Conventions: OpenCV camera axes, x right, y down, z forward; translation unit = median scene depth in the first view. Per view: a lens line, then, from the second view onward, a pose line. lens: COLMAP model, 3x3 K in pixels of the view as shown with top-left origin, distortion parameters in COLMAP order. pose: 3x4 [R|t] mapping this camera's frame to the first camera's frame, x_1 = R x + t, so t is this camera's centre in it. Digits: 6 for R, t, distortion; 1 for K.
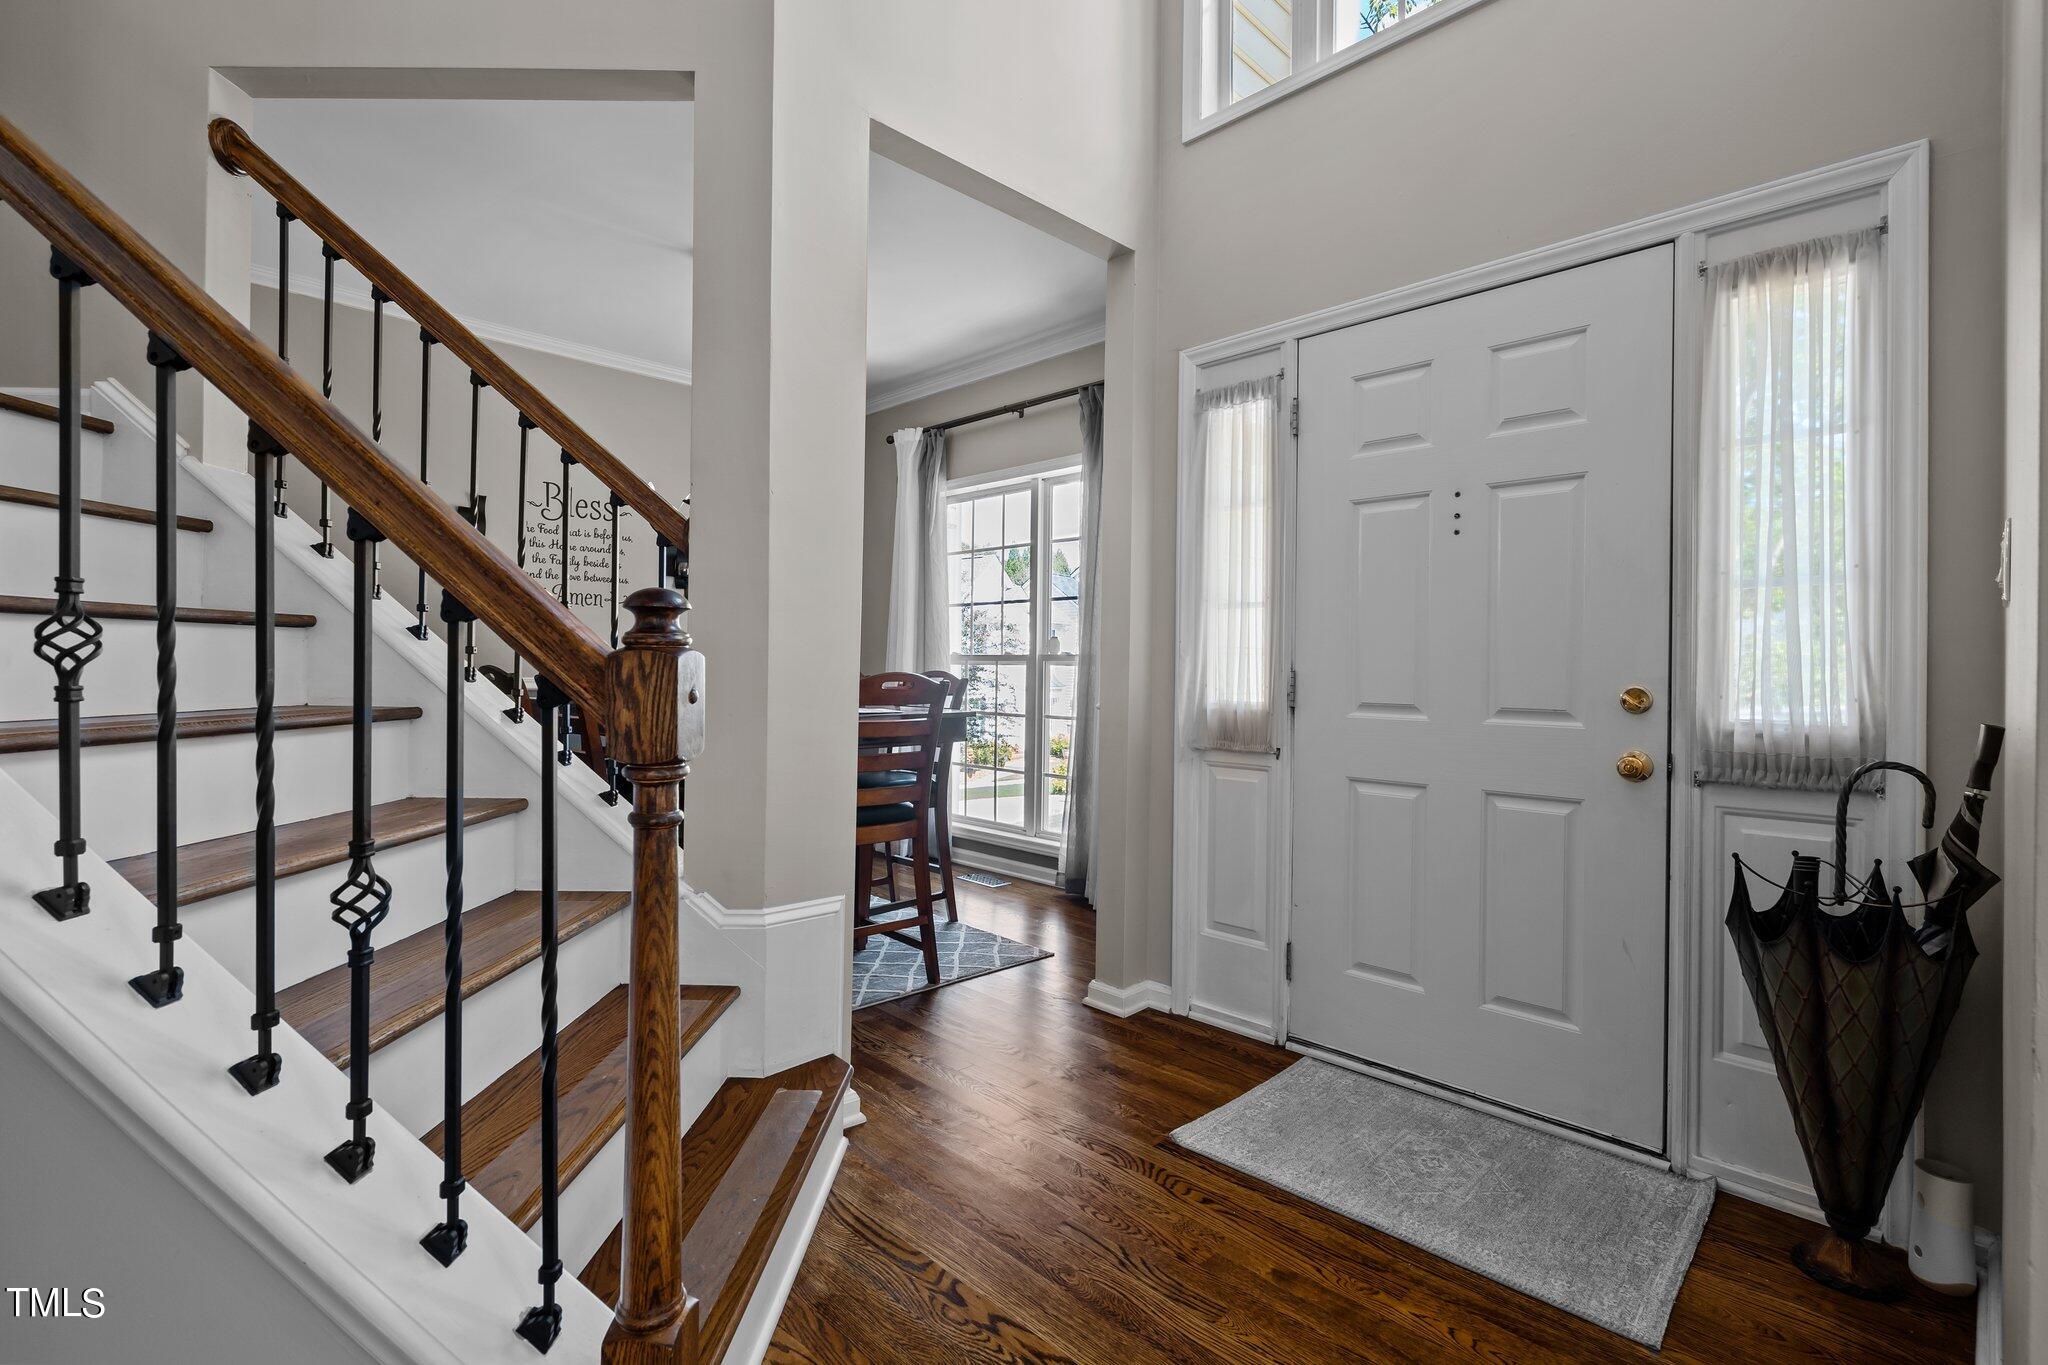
lens RADIAL K [[933.9, 0, 1028.9], [0, 933.9, 667.9], [0, 0, 1]] dist [-0.007815, 0.004043]
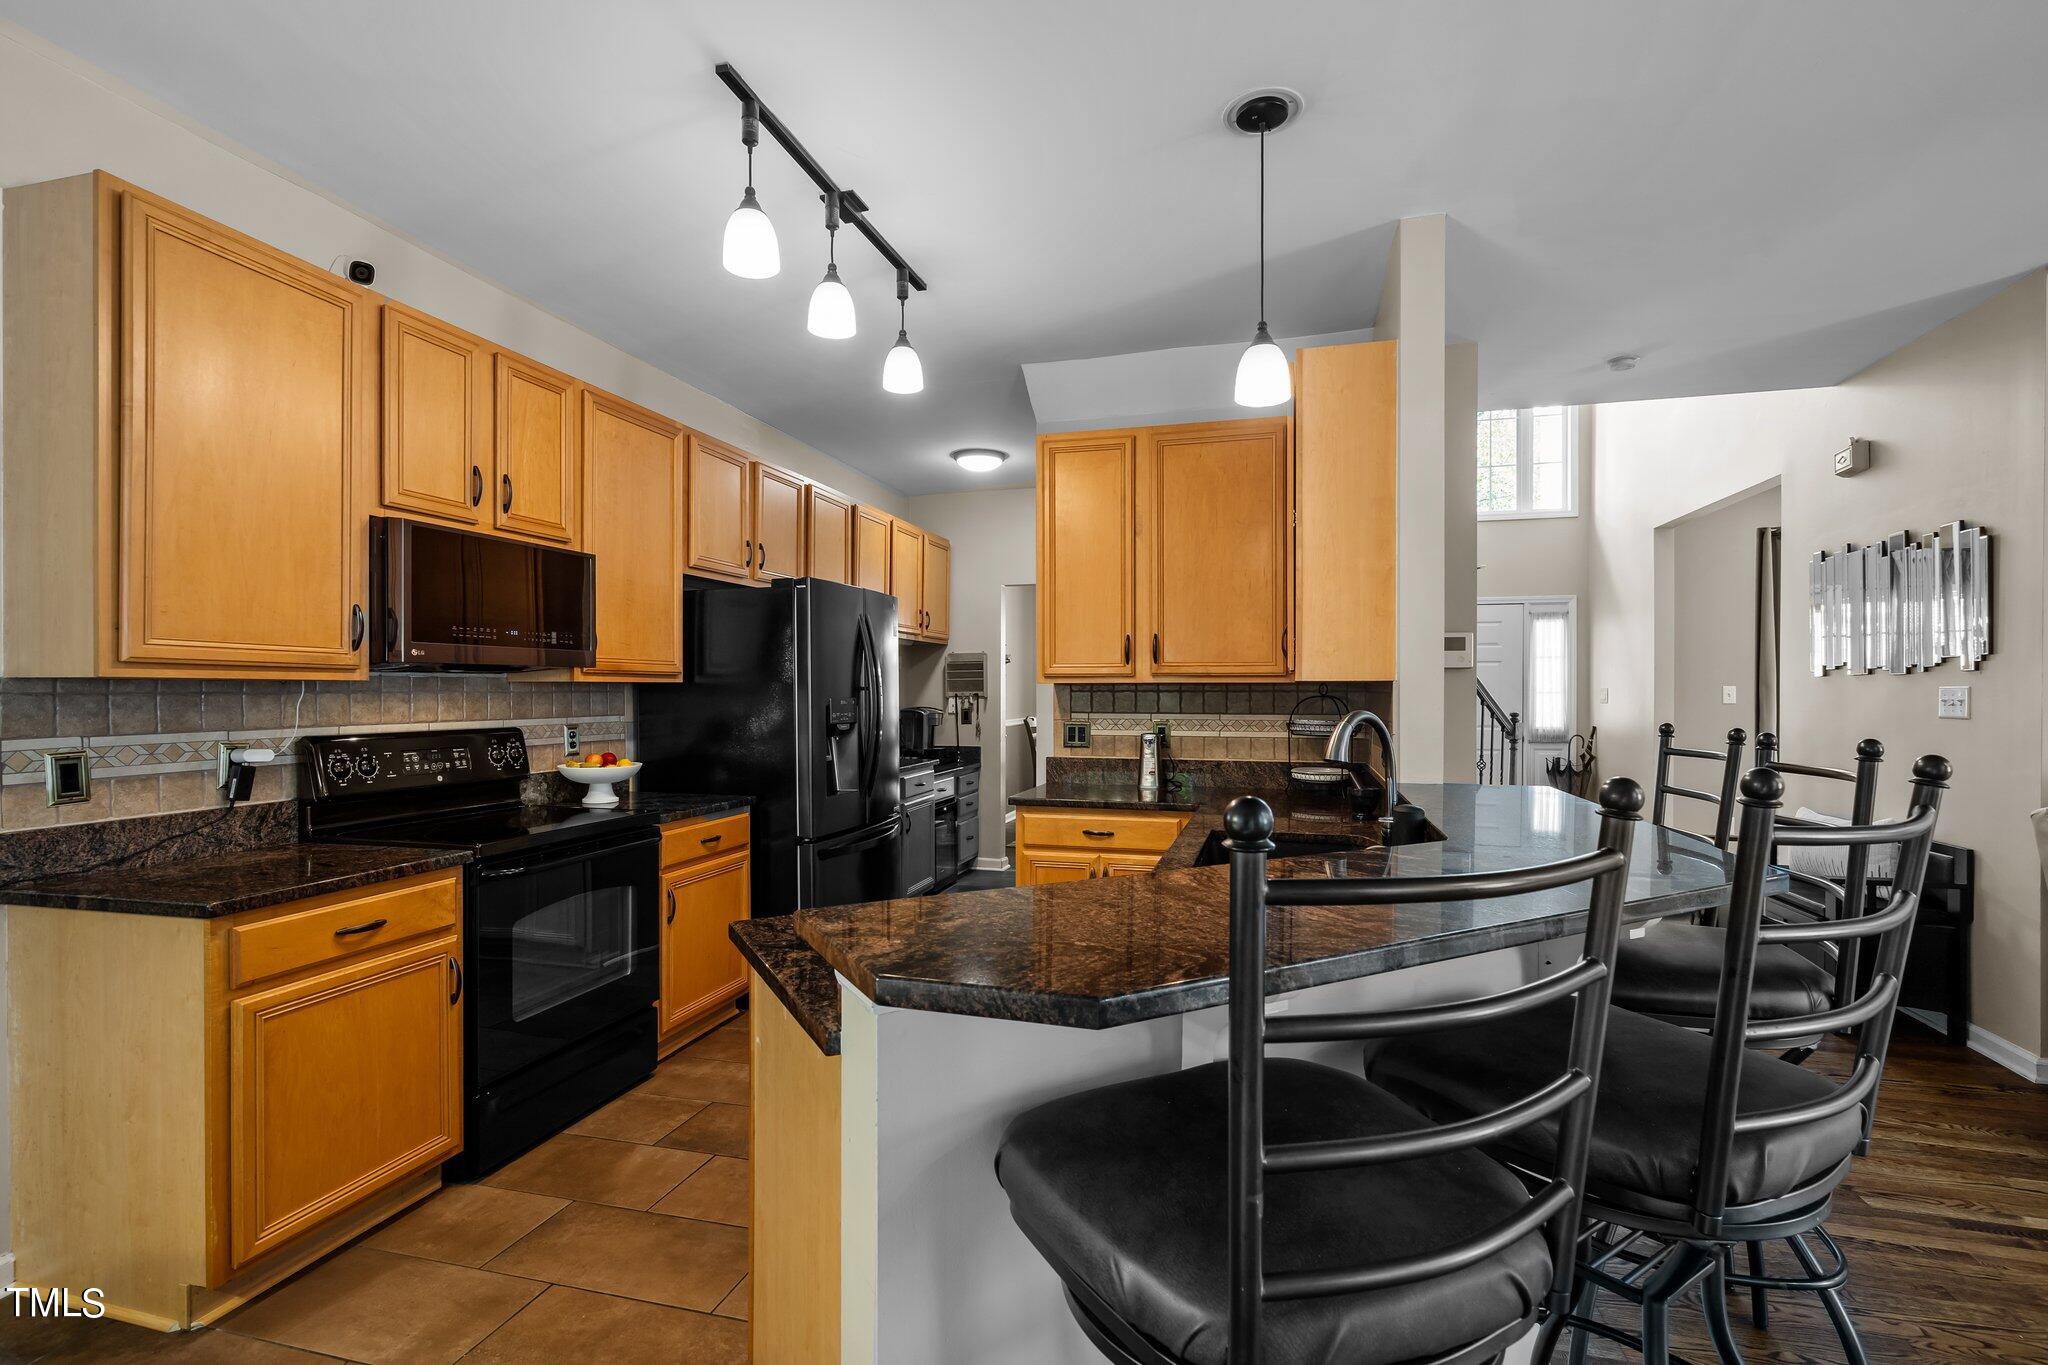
lens RADIAL K [[933.9, 0, 1017.4], [0, 933.9, 685.1], [0, 0, 1]] dist [-0.007815, 0.004043]
pose [[0.876983, -0.007324, 0.480465, -1.331685], [0.007478, 0.999971, 0.001595, -0.061730], [-0.480463, 0.002194, 0.877012, -0.614907]]
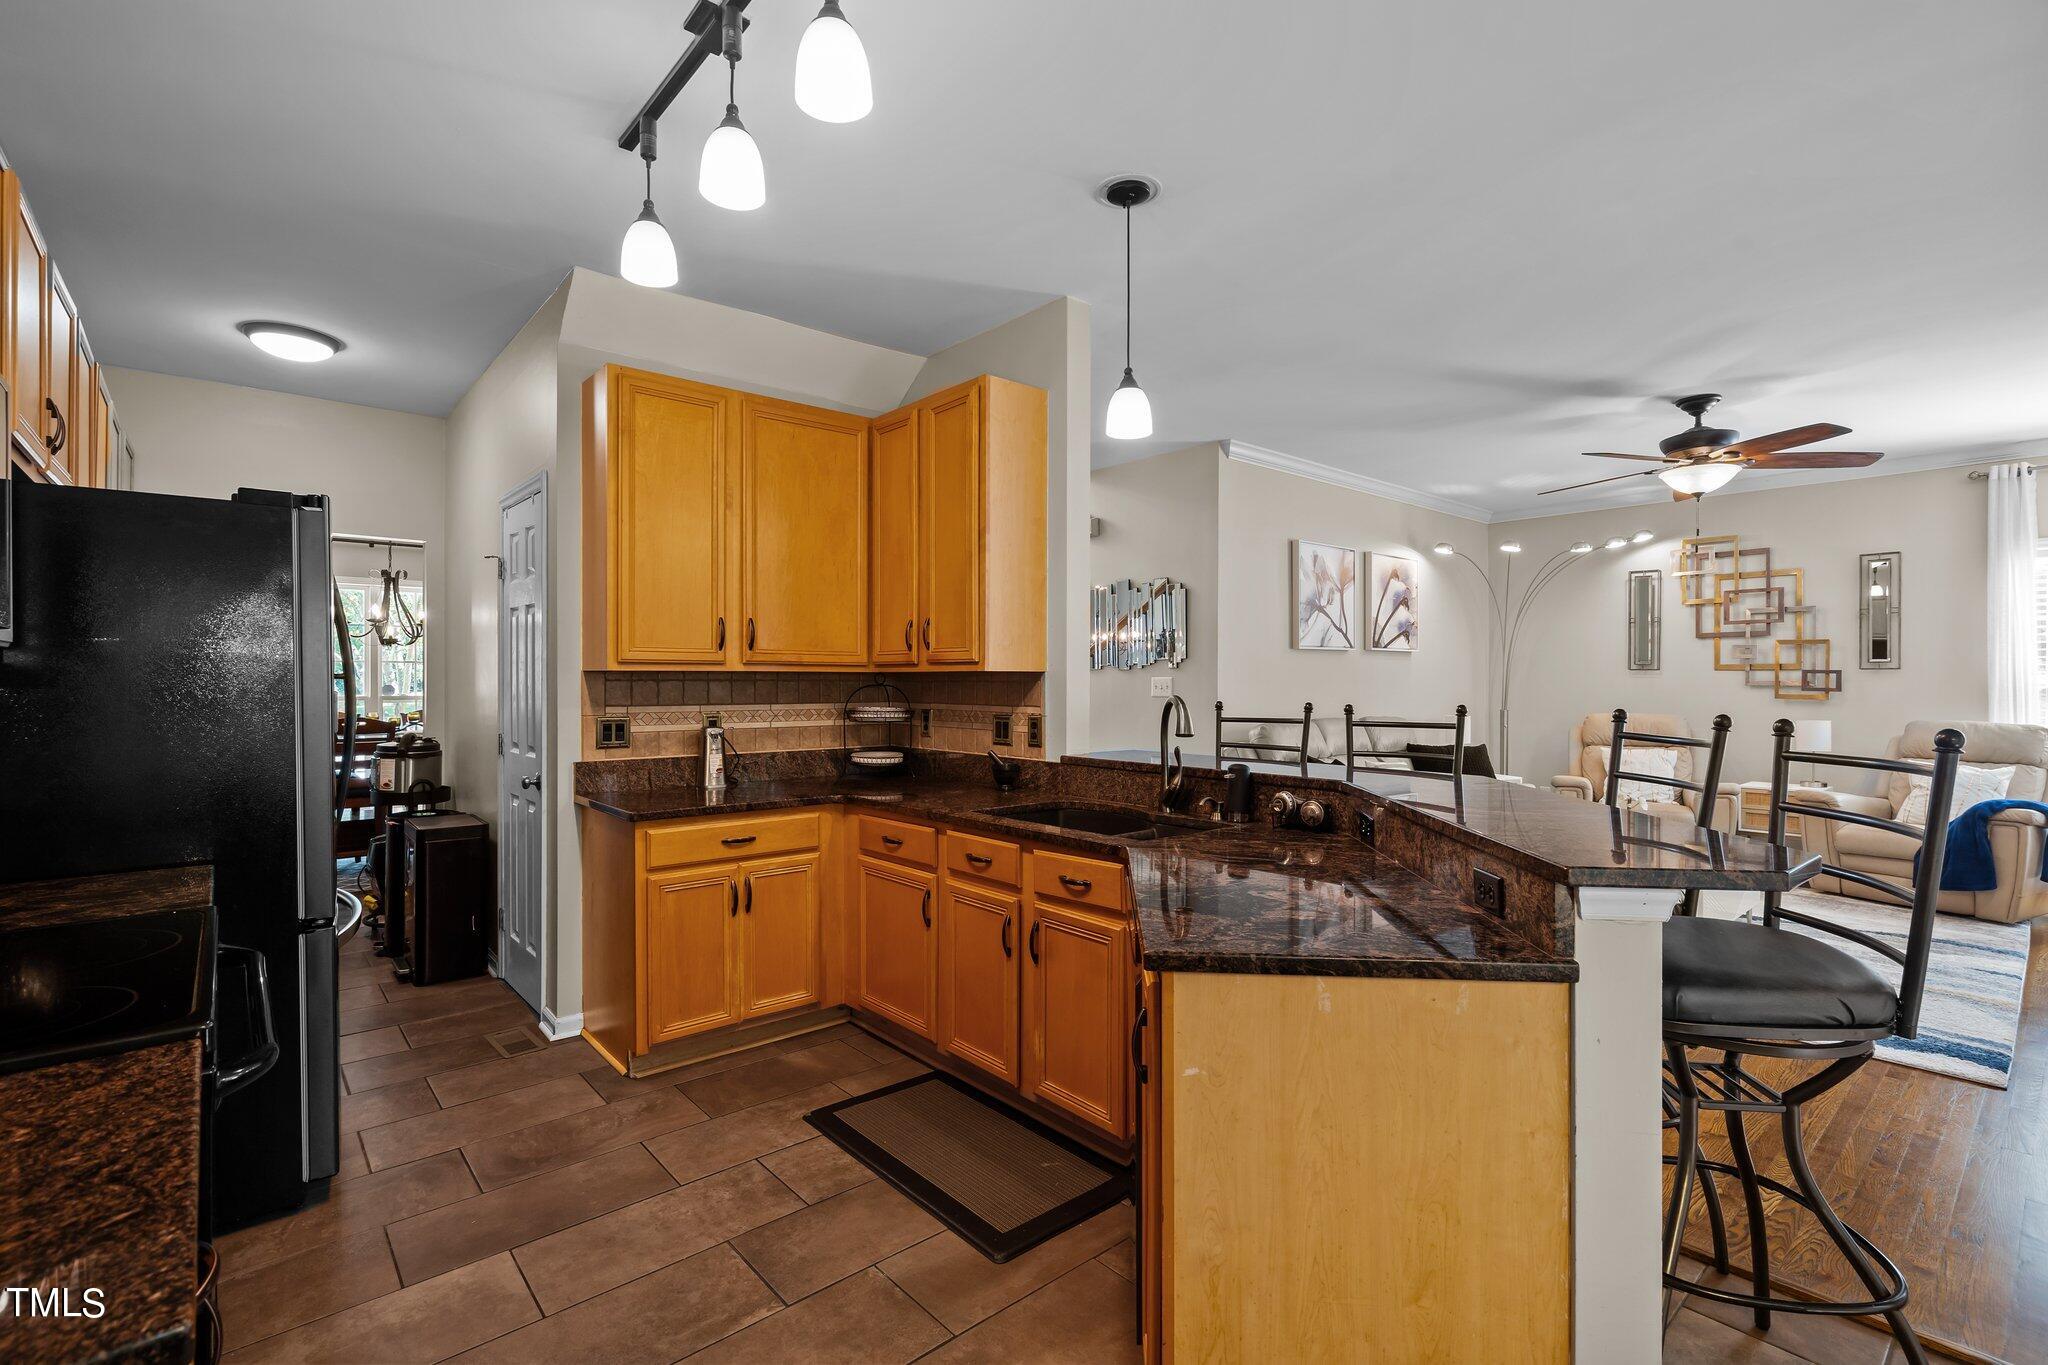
lens RADIAL K [[933.9, 0, 1018.9], [0, 933.9, 683.2], [0, 0, 1]] dist [-0.007815, 0.004043]
pose [[0.072899, -0.013766, 0.997244, -1.566078], [-0.002295, 0.999900, 0.013970, -0.062807], [-0.997337, -0.003307, 0.072860, -0.230019]]
